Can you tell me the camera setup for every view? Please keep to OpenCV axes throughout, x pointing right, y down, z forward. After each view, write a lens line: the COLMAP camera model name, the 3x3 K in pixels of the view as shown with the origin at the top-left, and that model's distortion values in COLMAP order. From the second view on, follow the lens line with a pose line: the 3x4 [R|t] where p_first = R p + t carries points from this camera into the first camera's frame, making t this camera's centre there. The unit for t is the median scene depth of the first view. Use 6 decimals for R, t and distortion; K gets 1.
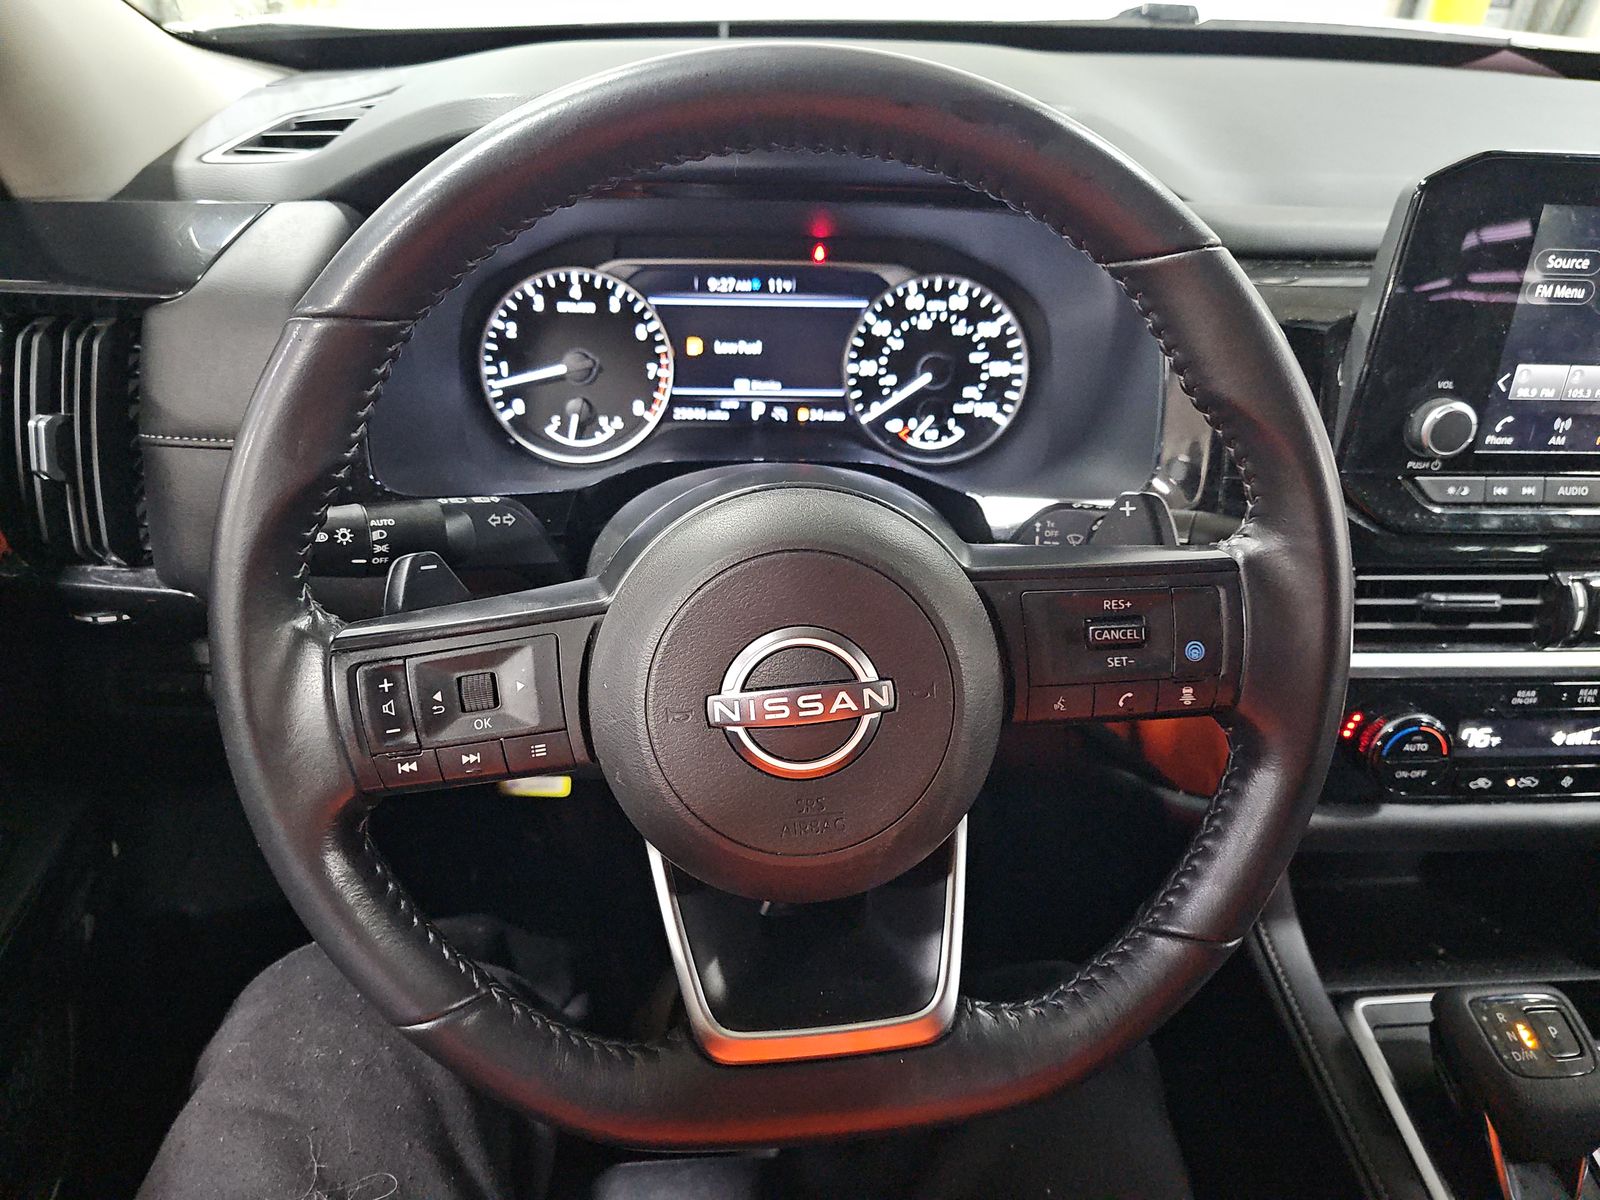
lens RADIAL K [[1097.8, 0, 801.7], [0, 1097.8, 590.3], [0, 0, 1]] dist [0.011315, -0.024224]
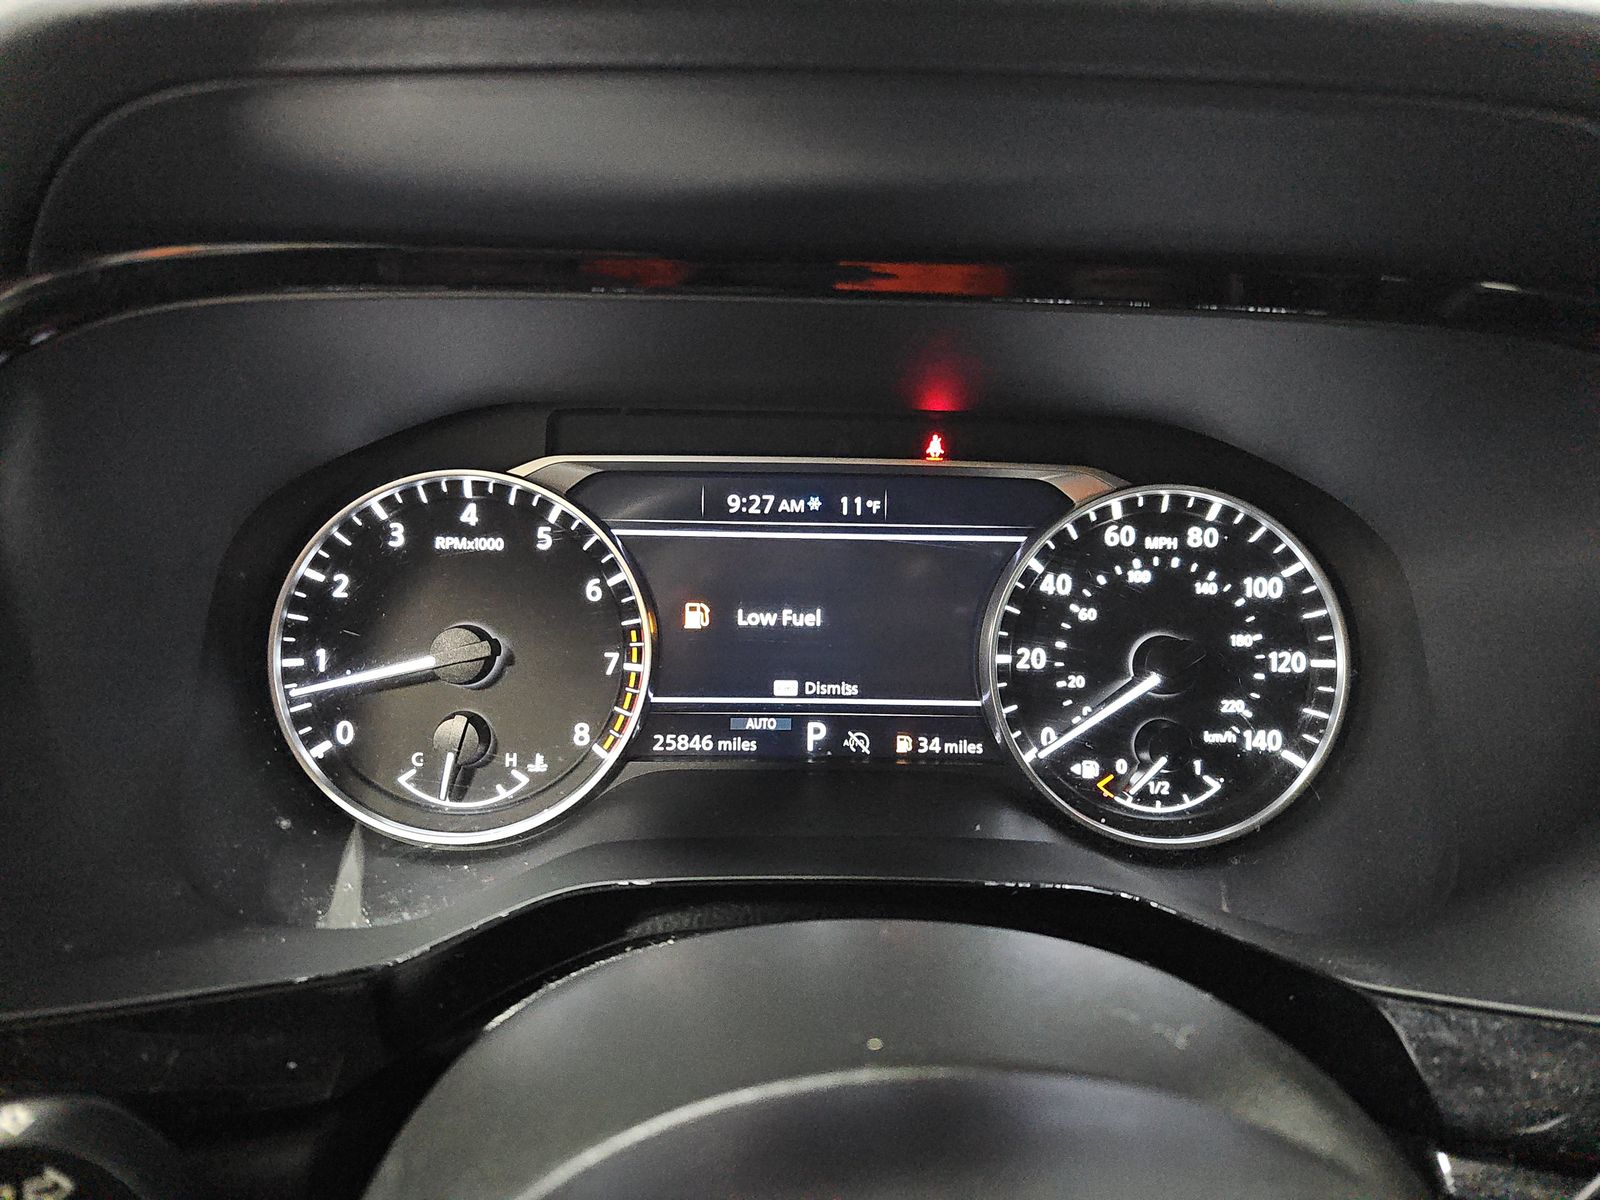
lens RADIAL K [[1097.8, 0, 795.8], [0, 1097.8, 592.2], [0, 0, 1]] dist [0.011315, -0.024224]
pose [[0.999312, 0.004886, -0.036775, -0.031807], [-0.012646, 0.976780, -0.213870, -0.123929], [0.034876, 0.214188, 0.976170, 0.497720]]
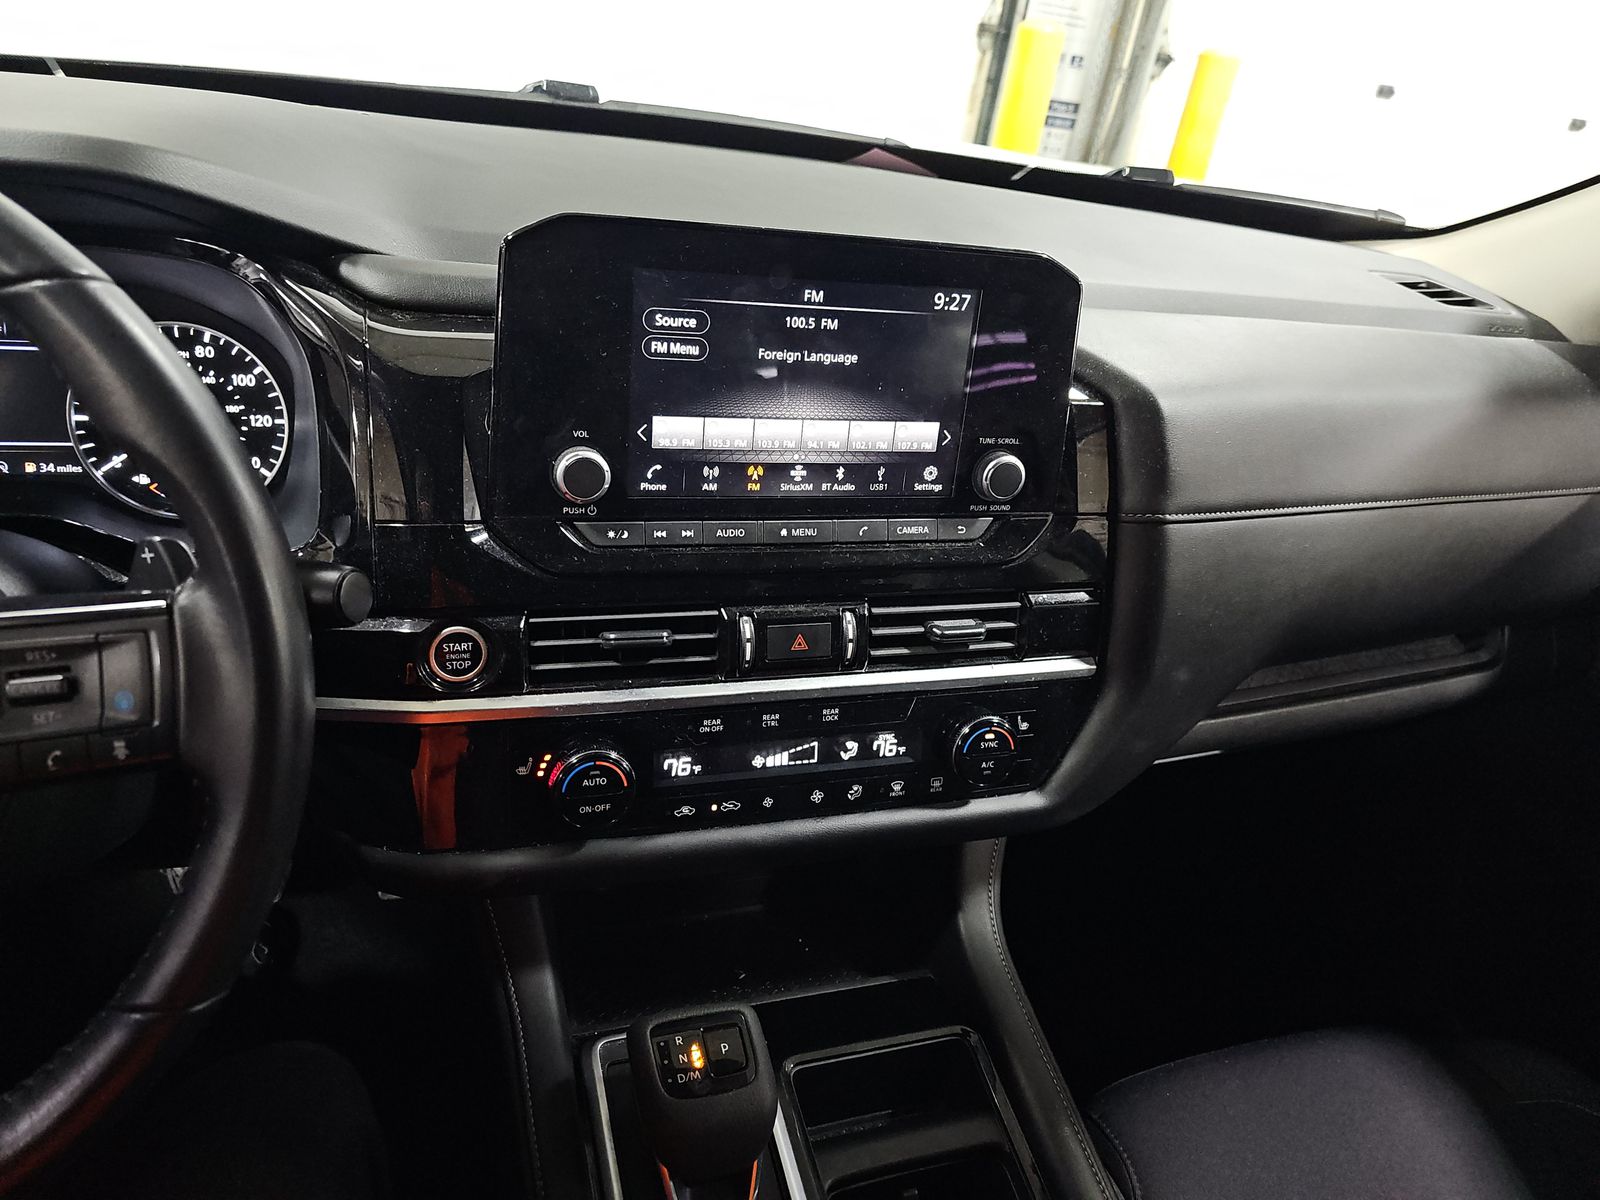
lens RADIAL K [[1073.7, 0, 802.9], [0, 1073.7, 592.6], [0, 0, 1]] dist [0.050030, -0.013254]
pose [[0.966165, -0.033226, 0.255777, 0.401067], [0.048365, 0.997416, -0.053127, 0.023183], [-0.253350, 0.063700, 0.965275, -0.032873]]
